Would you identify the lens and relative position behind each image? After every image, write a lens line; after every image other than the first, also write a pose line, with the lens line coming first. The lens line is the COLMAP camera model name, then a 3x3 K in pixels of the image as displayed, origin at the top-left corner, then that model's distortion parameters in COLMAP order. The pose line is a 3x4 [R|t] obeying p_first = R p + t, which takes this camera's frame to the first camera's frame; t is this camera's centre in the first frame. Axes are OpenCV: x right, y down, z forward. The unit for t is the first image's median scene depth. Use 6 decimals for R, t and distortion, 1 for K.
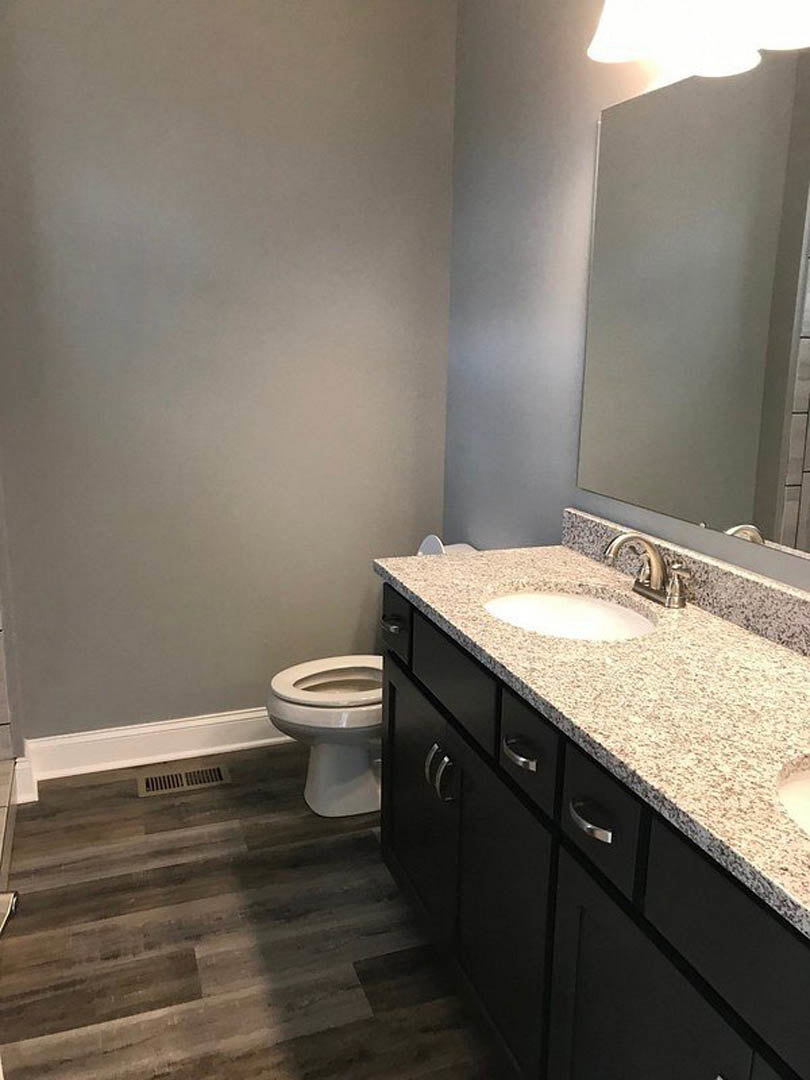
lens RADIAL K [[904.2, 0, 405.0], [0, 904.2, 540.0], [0, 0, 1]] dist [0.005480, -0.000161]
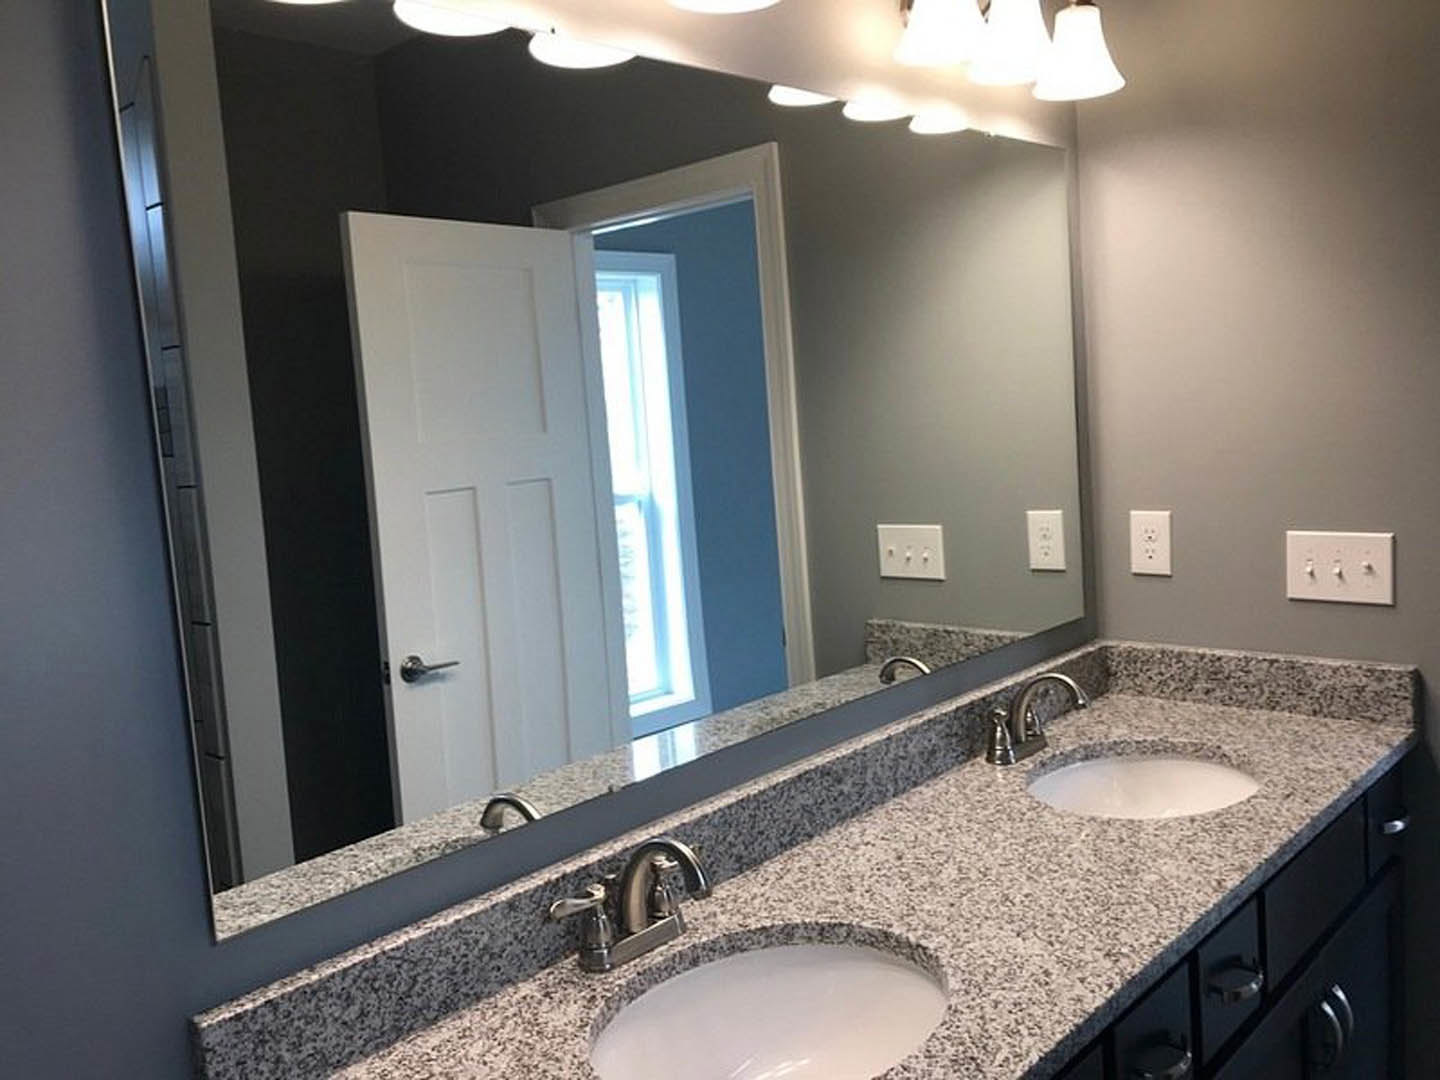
lens RADIAL K [[1205.6, 0, 722.3], [0, 1205.6, 523.5], [0, 0, 1]] dist [0.005480, -0.000161]
pose [[-0.459425, -0.069810, 0.885469, -0.442722], [0.261858, 0.941954, 0.210128, -0.375450], [-0.848740, 0.328405, -0.414476, 1.400554]]
